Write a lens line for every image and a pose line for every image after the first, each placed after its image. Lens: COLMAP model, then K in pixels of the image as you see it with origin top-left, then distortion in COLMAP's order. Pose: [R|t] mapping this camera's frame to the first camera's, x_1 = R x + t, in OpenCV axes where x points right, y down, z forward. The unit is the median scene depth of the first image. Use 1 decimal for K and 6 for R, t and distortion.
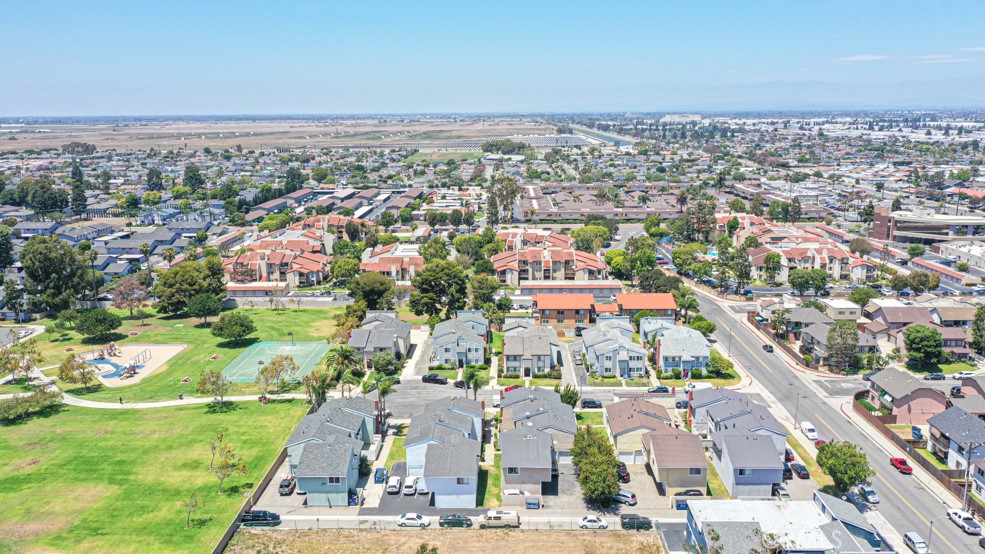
lens RADIAL K [[775.3, 0, 496.1], [0, 775.3, 277.2], [0, 0, 1]] dist [0.007094, -0.004692]
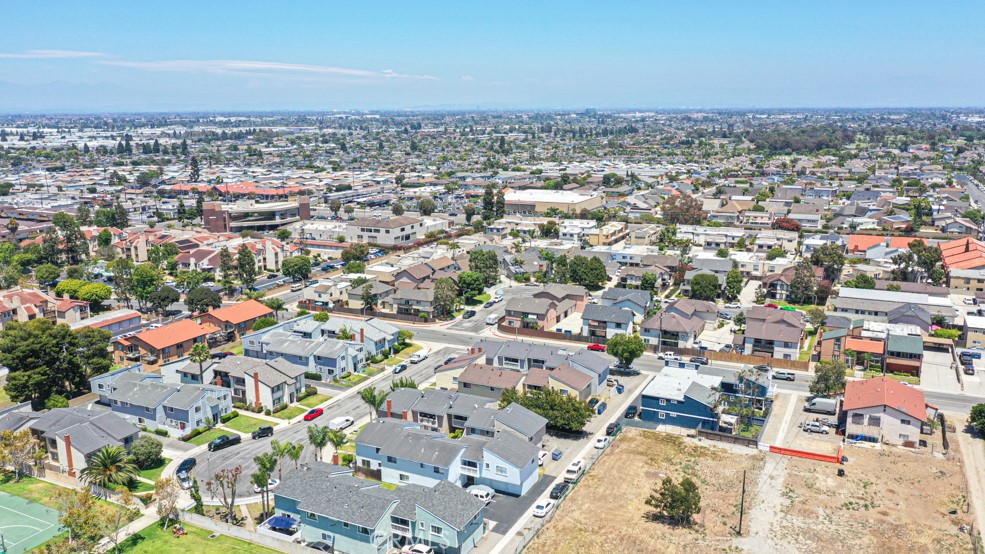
lens RADIAL K [[775.3, 0, 496.2], [0, 775.3, 280.3], [0, 0, 1]] dist [0.007094, -0.004692]
pose [[0.425108, -0.190755, 0.884814, -0.641662], [0.193156, 0.974142, 0.117211, -0.073224], [-0.884293, 0.121079, 0.450961, 0.361458]]
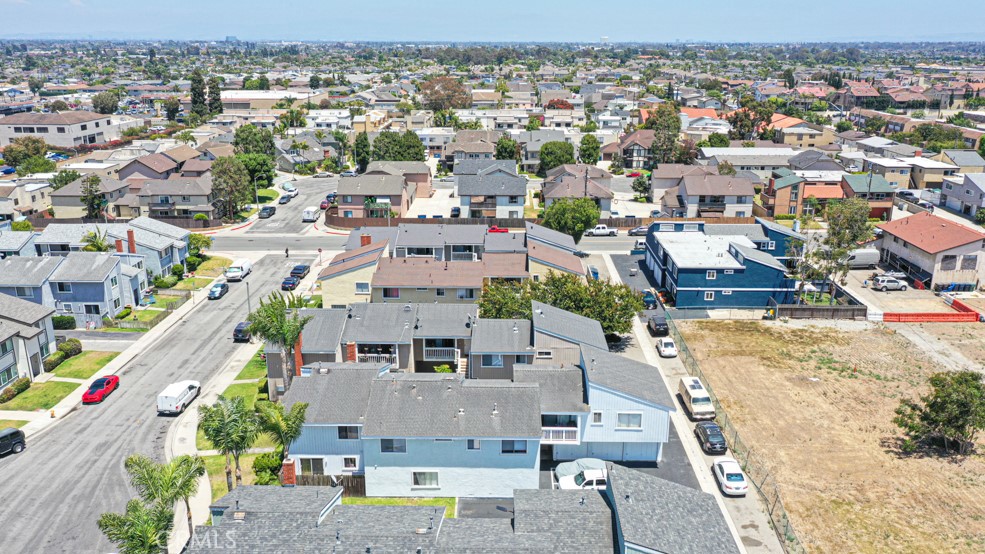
lens RADIAL K [[775.3, 0, 497.7], [0, 775.3, 277.0], [0, 0, 1]] dist [0.007094, -0.004692]
pose [[-0.004005, -0.282484, 0.959264, -0.369504], [0.206175, 0.938428, 0.277209, 0.007841], [-0.978507, 0.198887, 0.054483, 0.714365]]
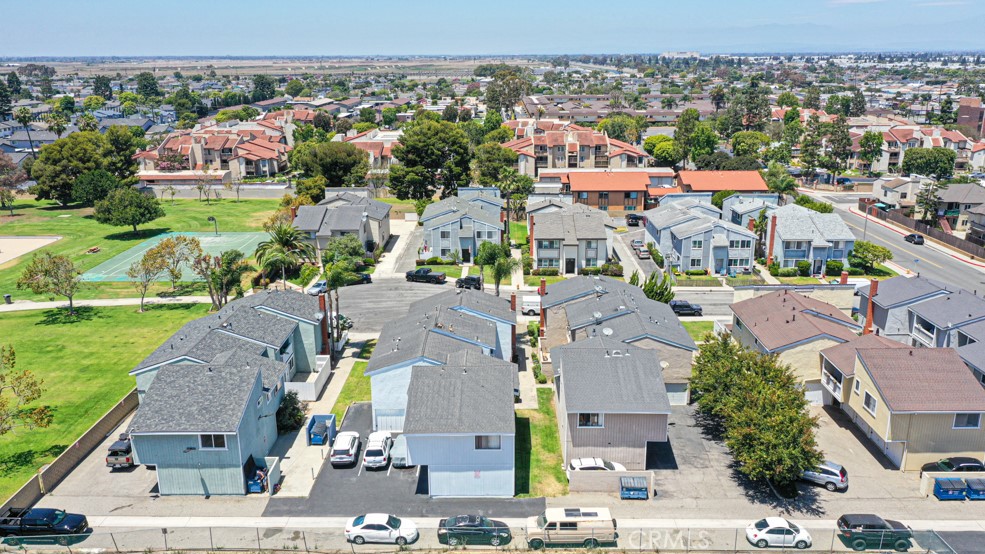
lens RADIAL K [[775.3, 0, 496.0], [0, 775.3, 276.3], [0, 0, 1]] dist [0.007094, -0.004692]
pose [[0.999923, -0.000604, 0.012409, -0.029308], [-0.000239, 0.997700, 0.067783, 0.087946], [-0.012421, -0.067781, 0.997623, 0.362393]]
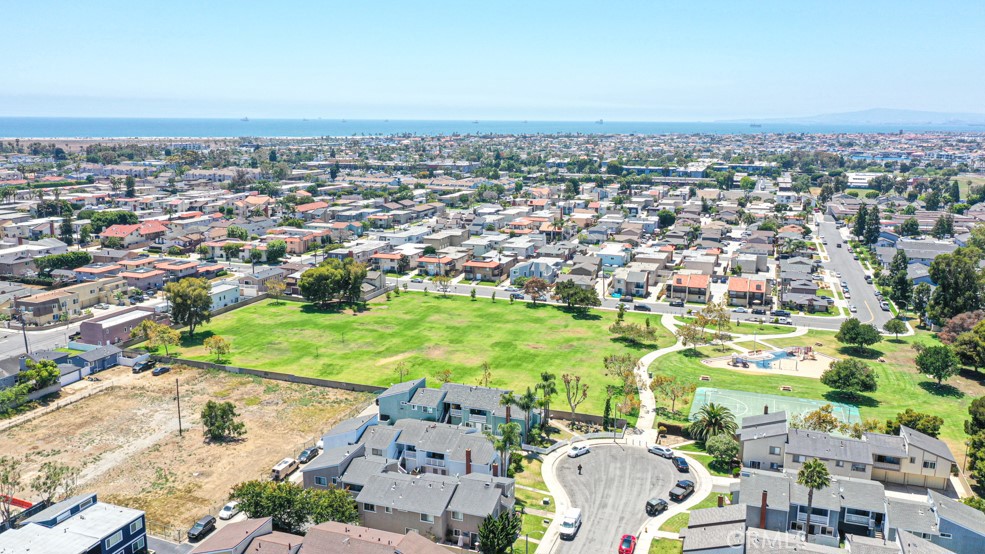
lens RADIAL K [[775.3, 0, 496.4], [0, 775.3, 279.0], [0, 0, 1]] dist [0.007094, -0.004692]
pose [[-0.307935, 0.199799, -0.930192, 0.581541], [-0.204436, 0.940967, 0.269791, -0.200631], [0.929184, 0.273243, -0.248910, 0.963300]]
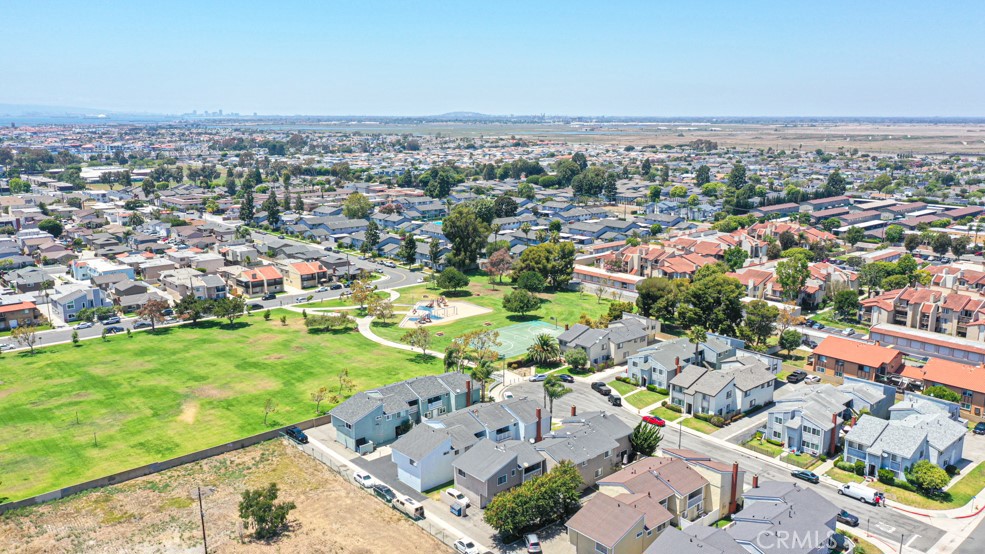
lens RADIAL K [[775.3, 0, 496.1], [0, 775.3, 274.1], [0, 0, 1]] dist [0.007094, -0.004692]
pose [[0.681083, 0.157470, -0.715073, 0.496779], [-0.161405, 0.984866, 0.063150, -0.047756], [0.714195, 0.072406, 0.696192, 0.224853]]
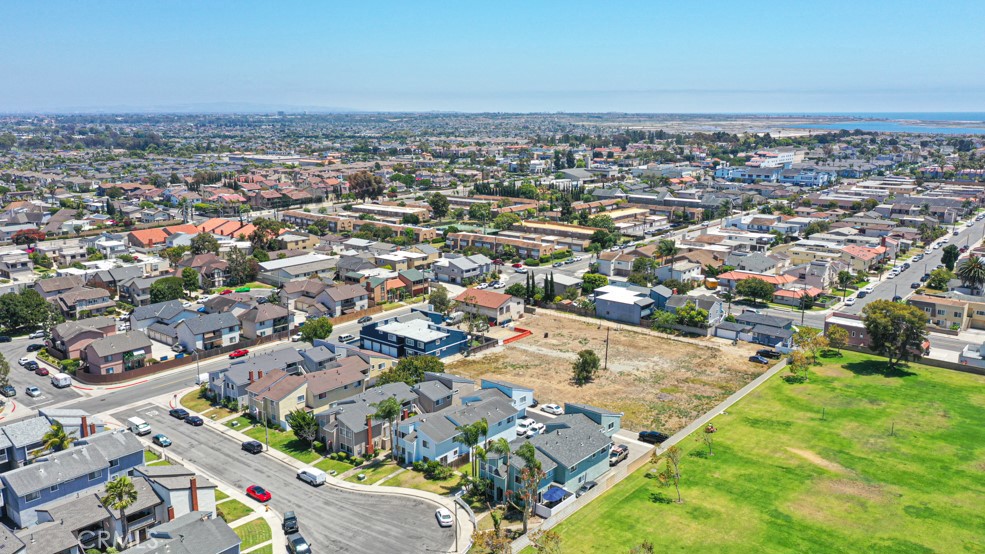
lens RADIAL K [[775.3, 0, 495.4], [0, 775.3, 273.8], [0, 0, 1]] dist [0.007094, -0.004692]
pose [[-0.775208, -0.120137, 0.620178, -0.544232], [0.141263, 0.923920, 0.355552, -0.257358], [-0.615709, 0.363235, -0.699259, 1.246400]]
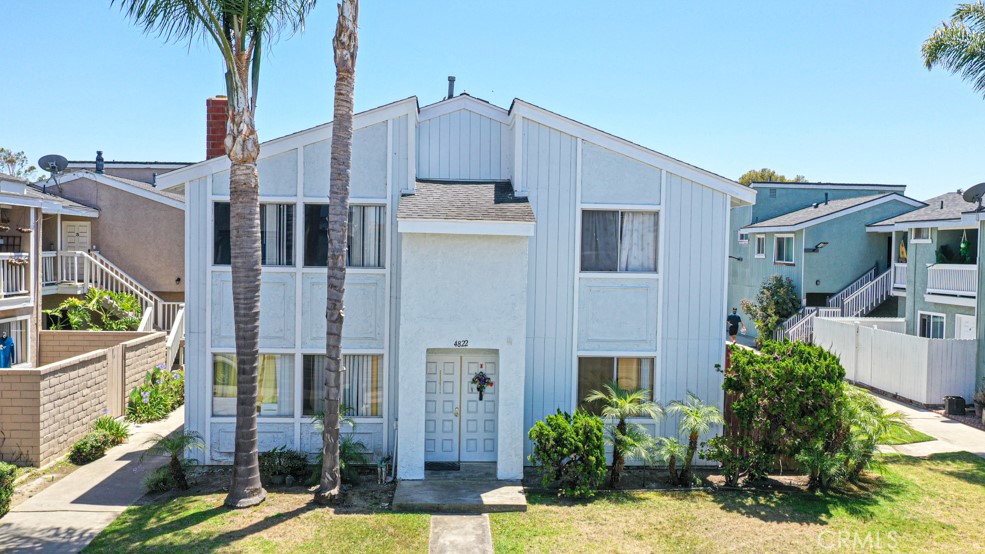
lens RADIAL K [[775.3, 0, 494.7], [0, 775.3, 278.1], [0, 0, 1]] dist [0.007094, -0.004692]
pose [[-0.996370, -0.006333, -0.084892, -0.039606], [-0.027088, 0.968983, 0.245639, 0.125356], [0.080703, 0.247047, -0.965637, 0.914552]]
